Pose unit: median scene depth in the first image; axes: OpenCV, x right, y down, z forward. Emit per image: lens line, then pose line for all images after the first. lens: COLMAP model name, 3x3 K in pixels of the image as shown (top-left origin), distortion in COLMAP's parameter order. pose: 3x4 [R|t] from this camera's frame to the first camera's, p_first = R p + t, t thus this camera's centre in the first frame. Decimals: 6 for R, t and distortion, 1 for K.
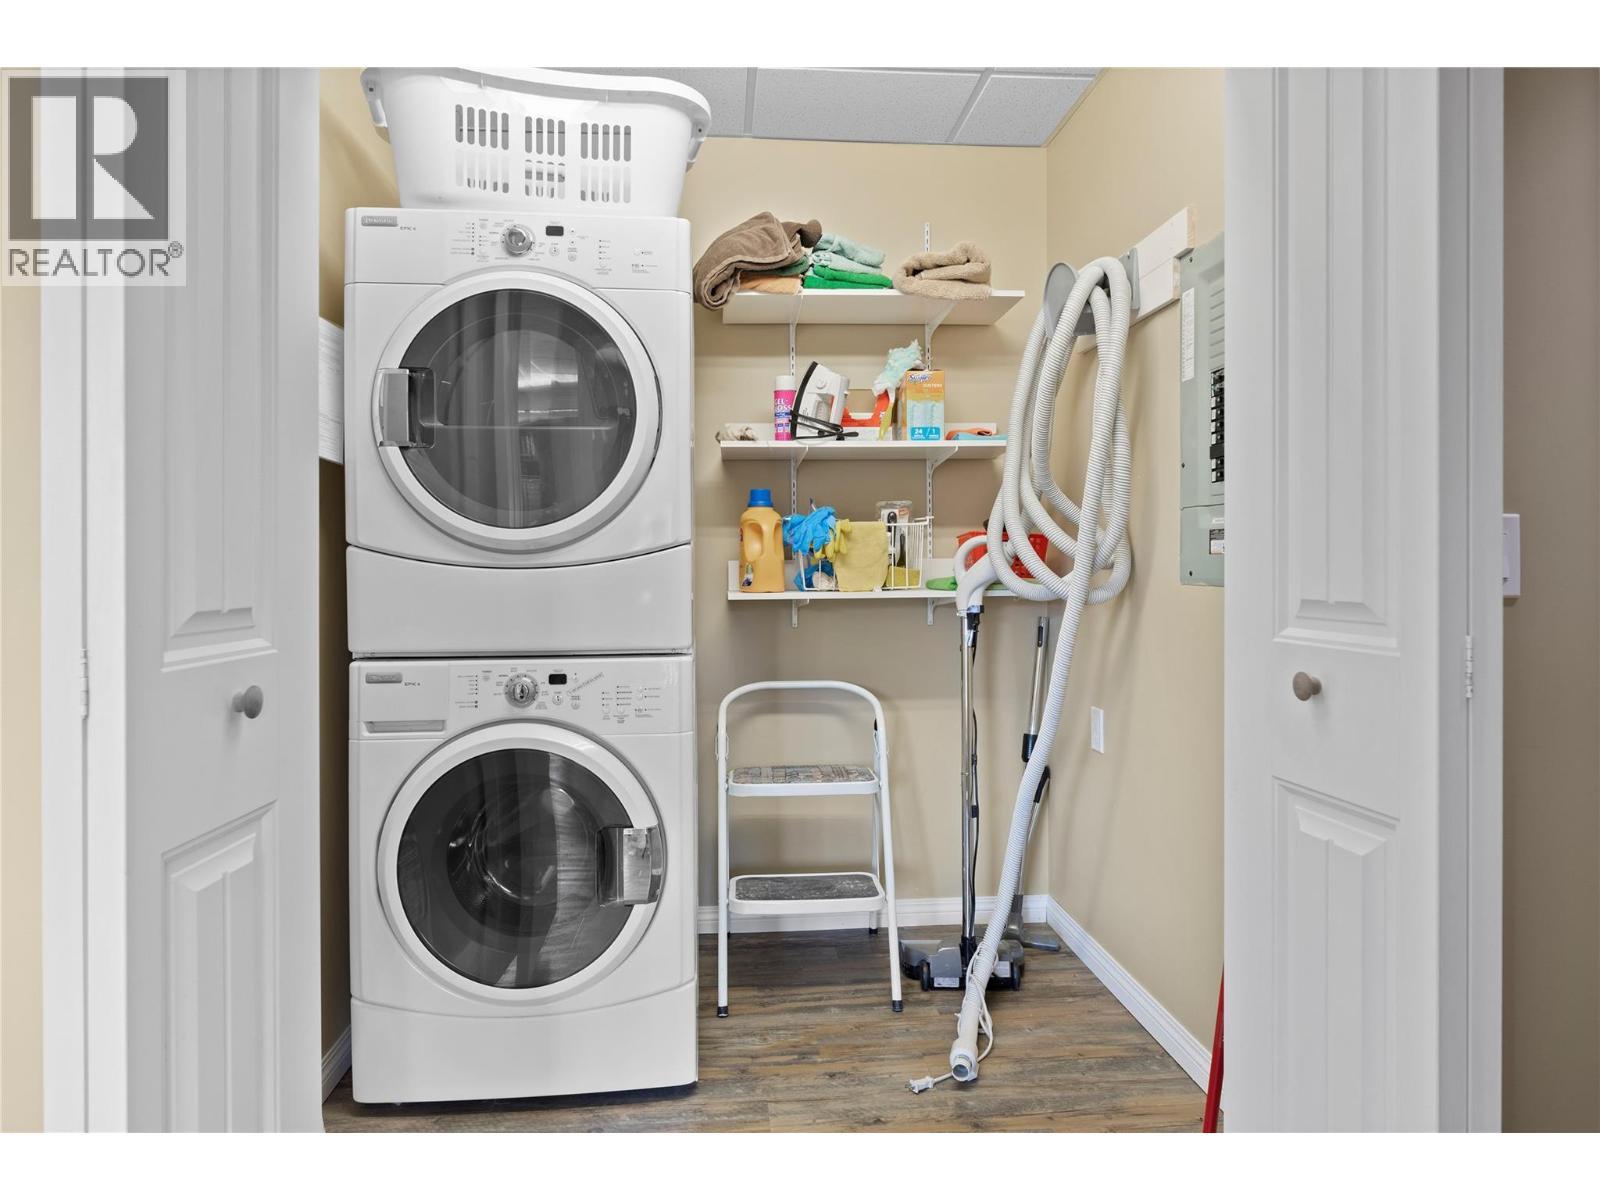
lens RADIAL K [[957.9, 0, 796.4], [0, 957.9, 596.8], [0, 0, 1]] dist [-0.005186, -0.000888]
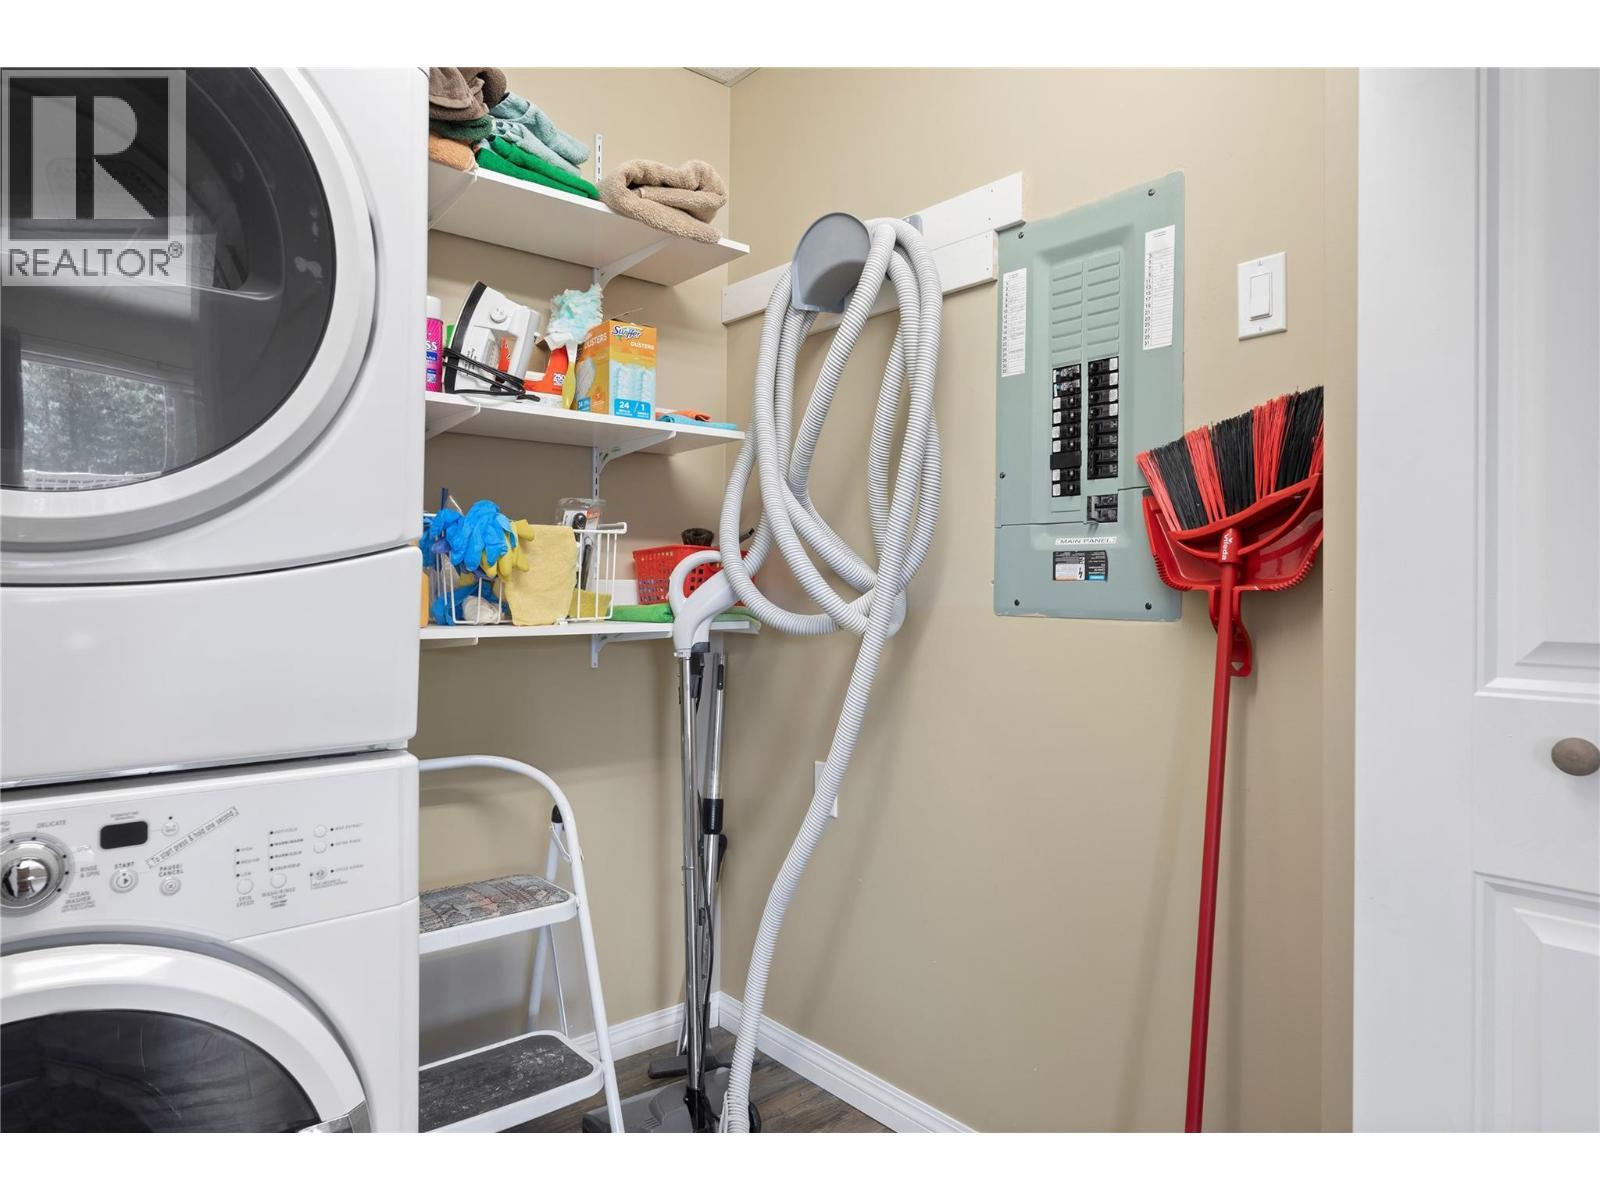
lens RADIAL K [[957.9, 0, 801.3], [0, 957.9, 592.6], [0, 0, 1]] dist [-0.005186, -0.000888]
pose [[0.810788, 0.010301, 0.585249, -0.190644], [0.006774, 0.999613, -0.026980, -0.009375], [-0.585300, 0.025839, 0.810405, 0.337965]]
